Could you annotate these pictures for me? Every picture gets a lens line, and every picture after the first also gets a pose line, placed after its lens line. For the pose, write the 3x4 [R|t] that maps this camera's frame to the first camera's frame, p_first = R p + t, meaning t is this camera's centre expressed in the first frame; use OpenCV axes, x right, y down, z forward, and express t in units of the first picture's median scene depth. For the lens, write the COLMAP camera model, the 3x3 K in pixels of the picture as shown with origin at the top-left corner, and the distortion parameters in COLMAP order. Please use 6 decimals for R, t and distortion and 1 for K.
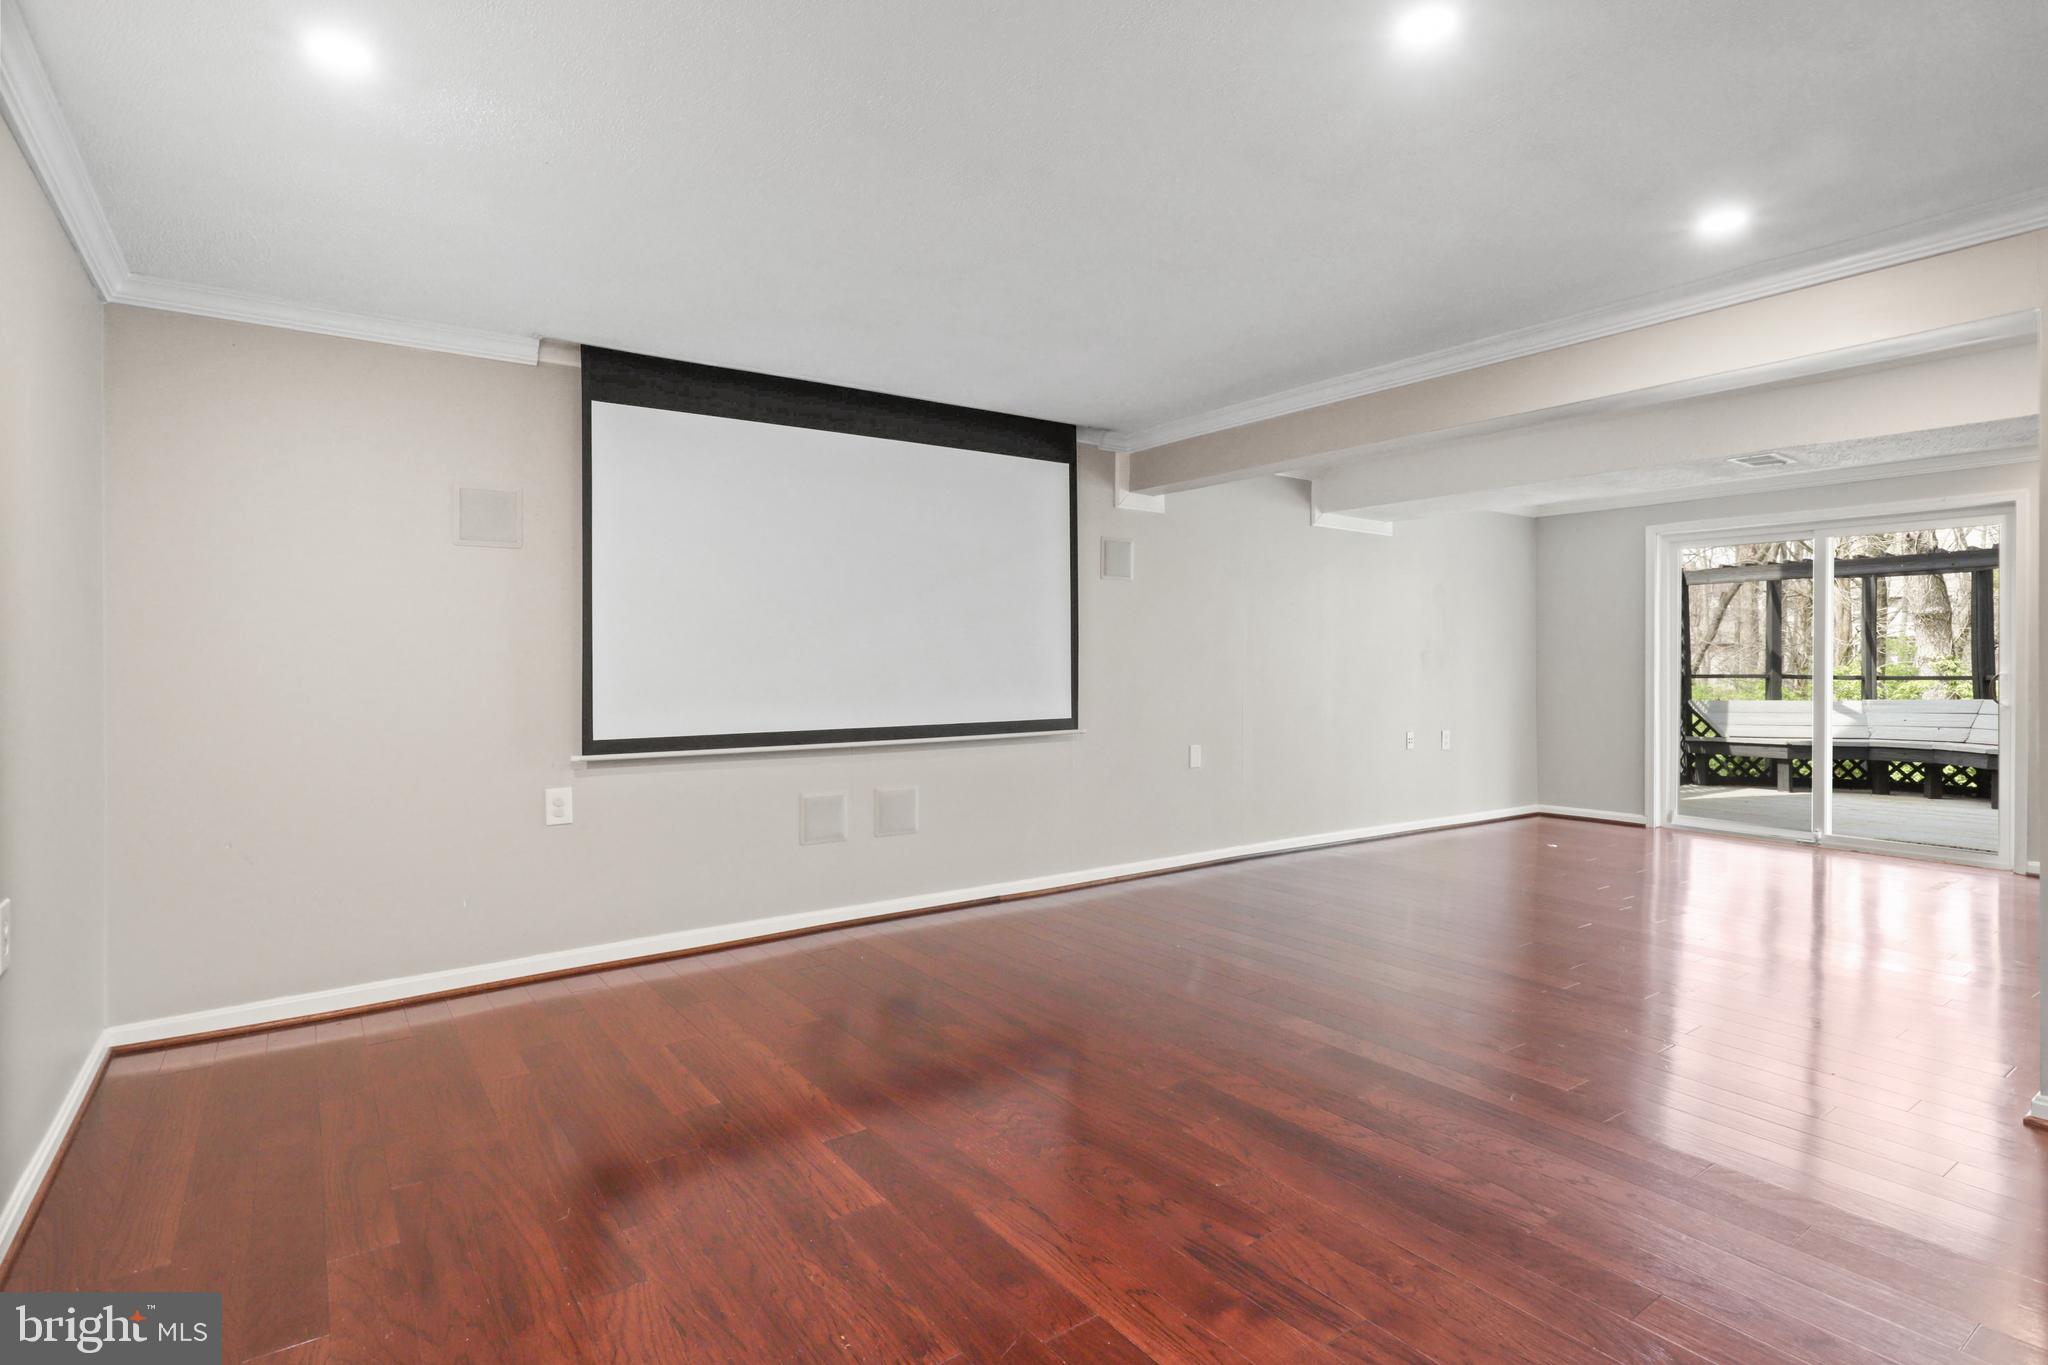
lens RADIAL K [[1034.3, 0, 1021.4], [0, 1034.3, 668.7], [0, 0, 1]] dist [0.002812, 0.000942]
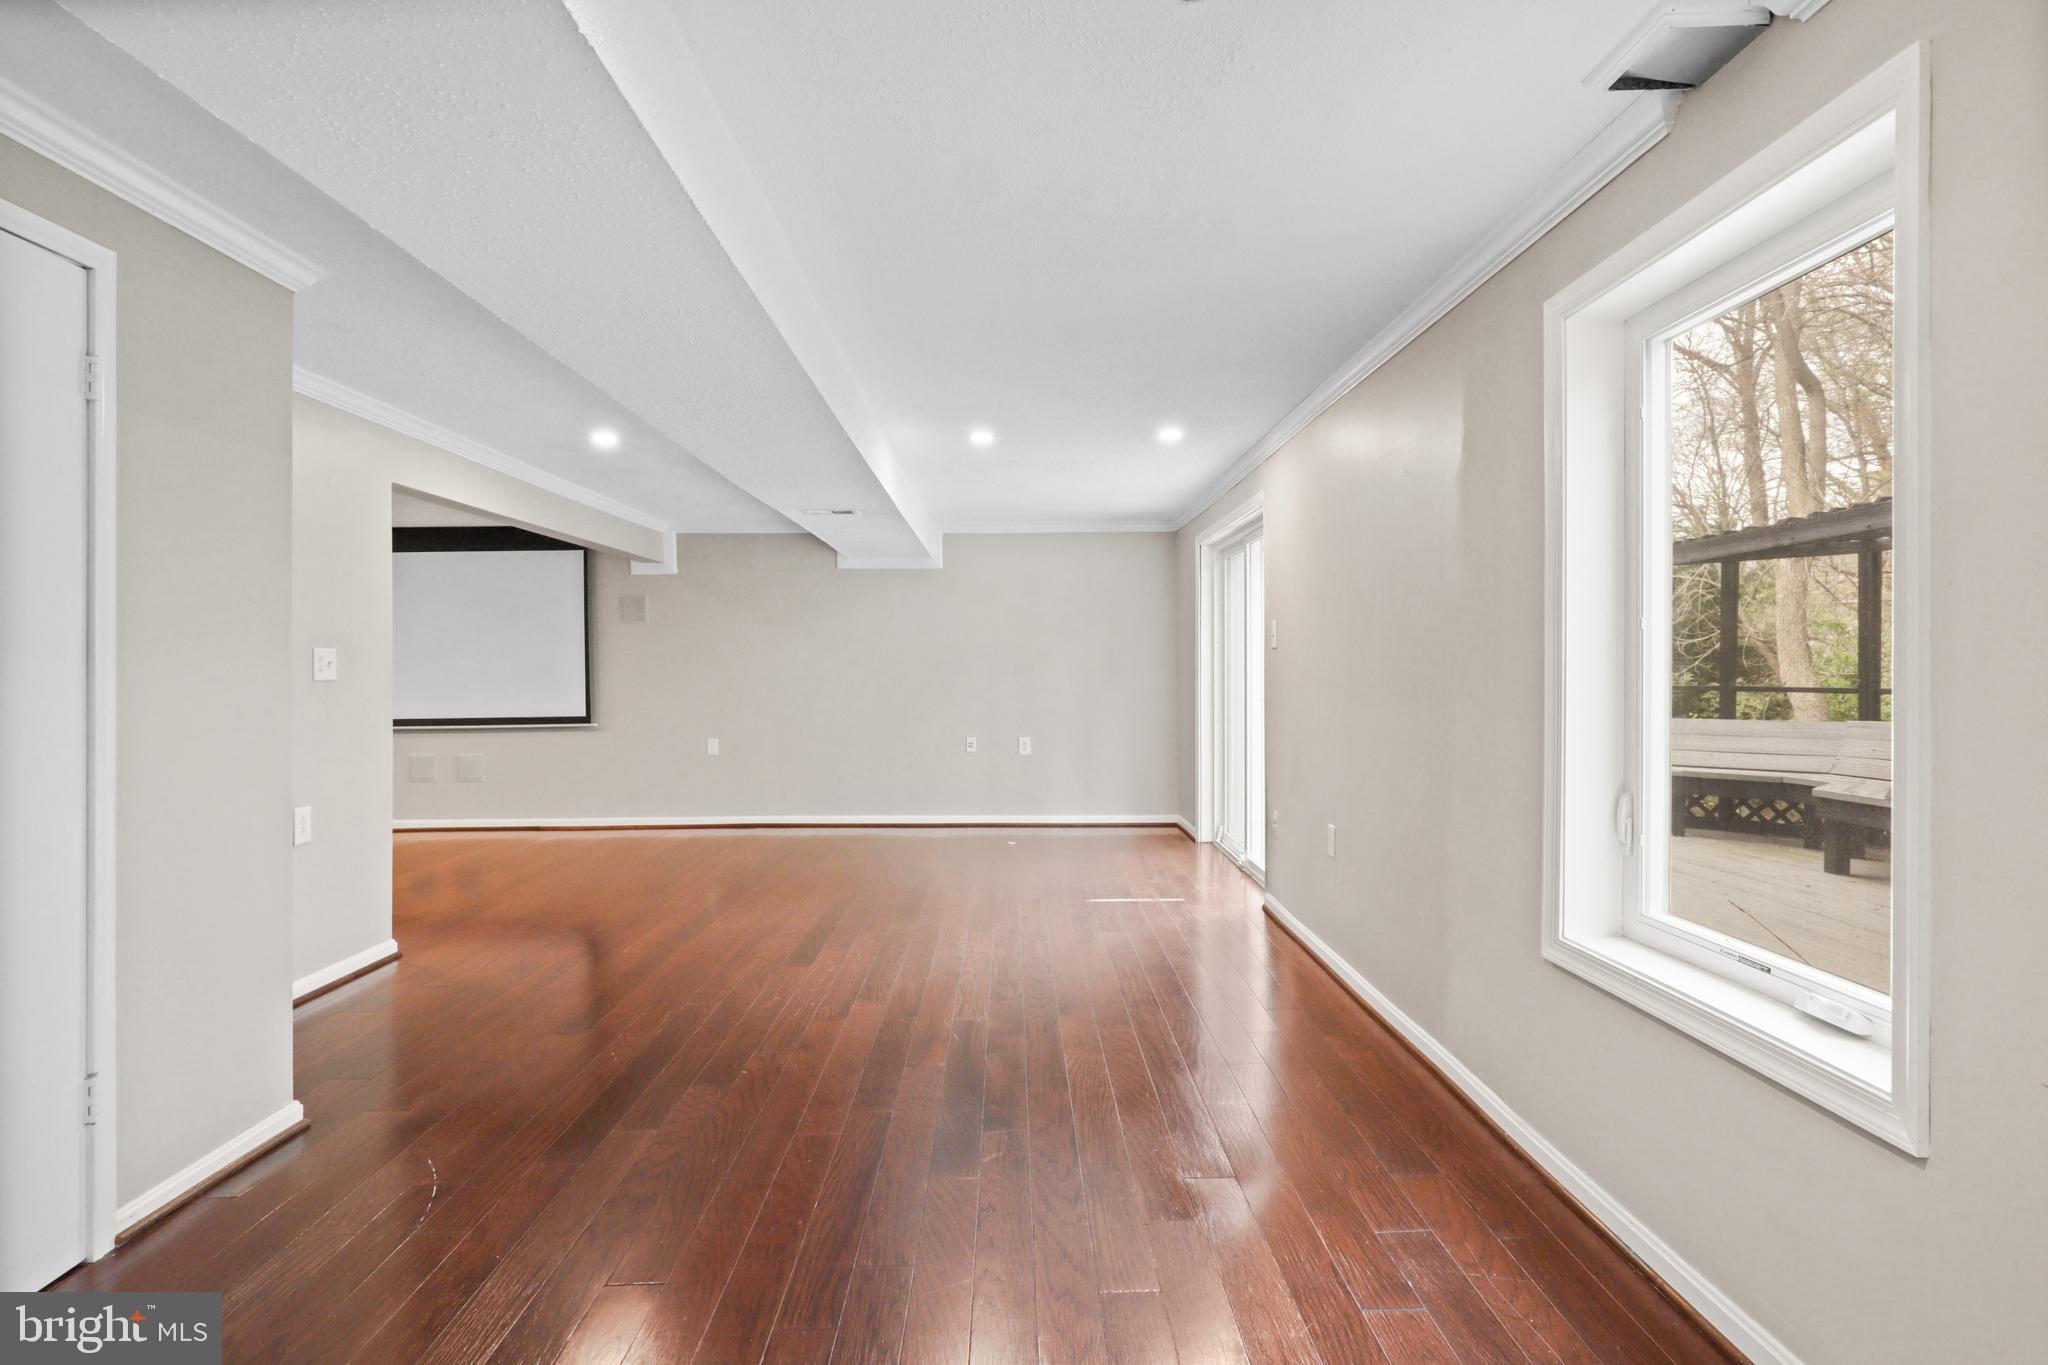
lens RADIAL K [[1034.3, 0, 1027.2], [0, 1034.3, 684.1], [0, 0, 1]] dist [0.002812, 0.000942]
pose [[0.831102, -0.002988, -0.556112, 0.760881], [0.003579, 0.999994, -0.000024, 0.001249], [0.556108, -0.001970, 0.831108, 0.048206]]
